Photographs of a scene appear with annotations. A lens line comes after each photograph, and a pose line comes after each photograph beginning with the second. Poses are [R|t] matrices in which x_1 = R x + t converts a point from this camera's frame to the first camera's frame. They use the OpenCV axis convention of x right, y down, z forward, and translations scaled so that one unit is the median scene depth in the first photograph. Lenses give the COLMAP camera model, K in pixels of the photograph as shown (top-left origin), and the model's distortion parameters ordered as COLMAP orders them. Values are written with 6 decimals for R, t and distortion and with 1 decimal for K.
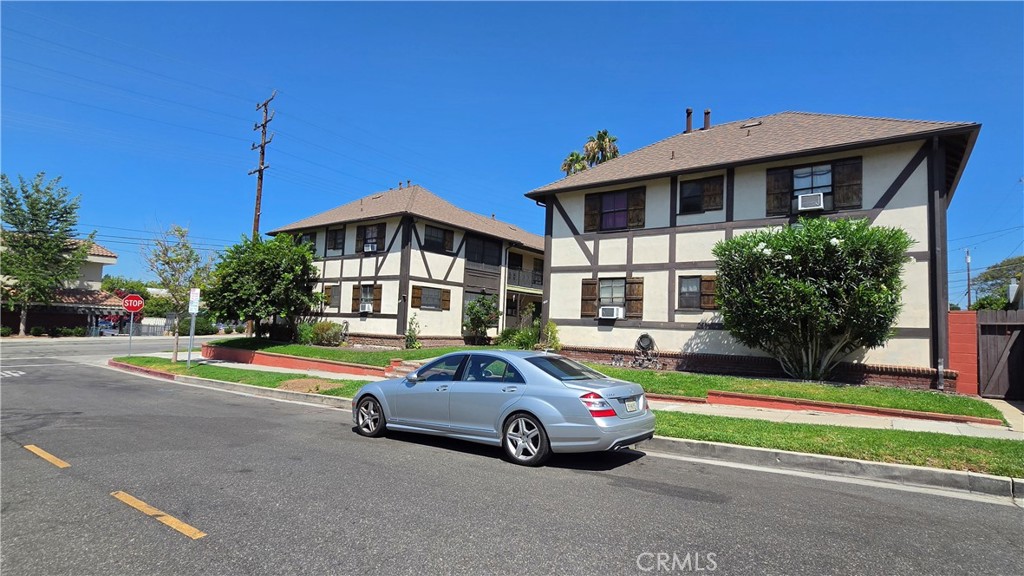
lens RADIAL K [[504.6, 0, 512.8], [0, 504.6, 292.7], [0, 0, 1]] dist [-0.005240, 0.002646]
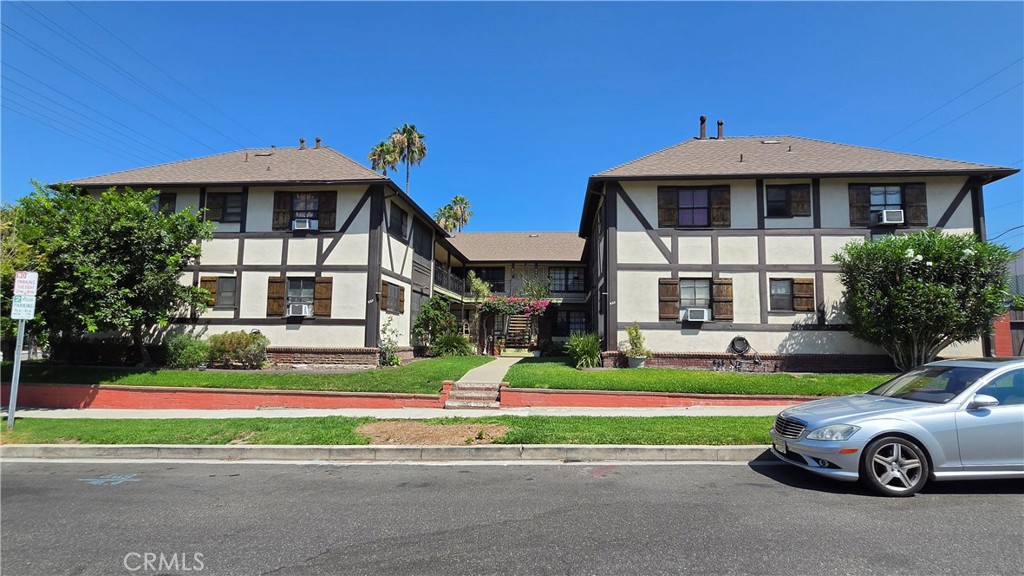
lens RADIAL K [[504.6, 0, 513.0], [0, 504.6, 292.3], [0, 0, 1]] dist [-0.005240, 0.002646]
pose [[0.853509, 0.019508, 0.520713, -0.473300], [-0.014099, 0.999798, -0.014348, 0.012684], [-0.520888, 0.004904, 0.853611, 0.304298]]
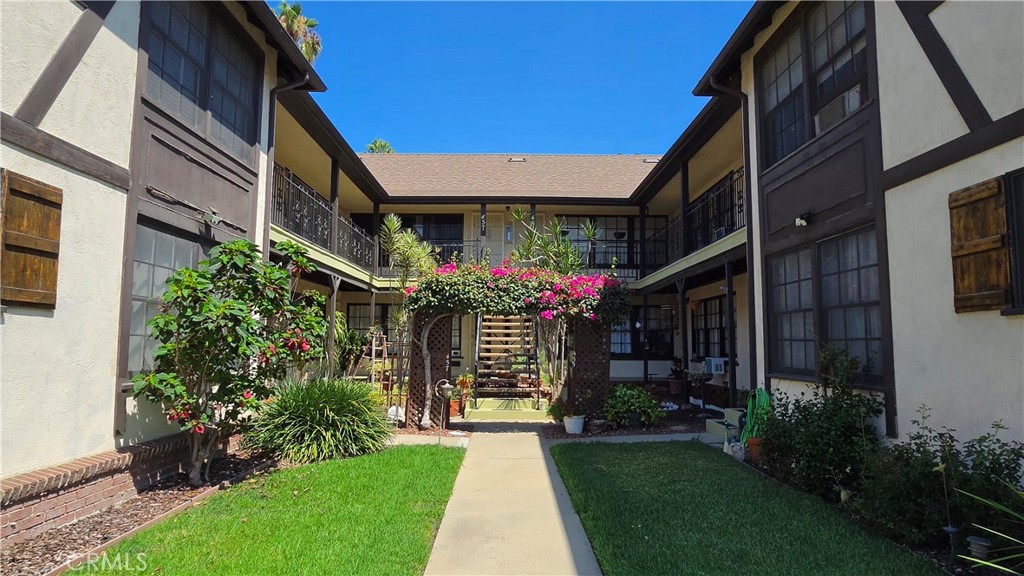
lens RADIAL K [[626.2, 0, 511.1], [0, 626.2, 288.3], [0, 0, 1]] dist [-0.001241, -0.000186]
pose [[0.800126, 0.018025, 0.599561, -0.157140], [-0.013578, 0.999837, -0.011938, 0.033195], [-0.599679, 0.001411, 0.800240, 0.911990]]
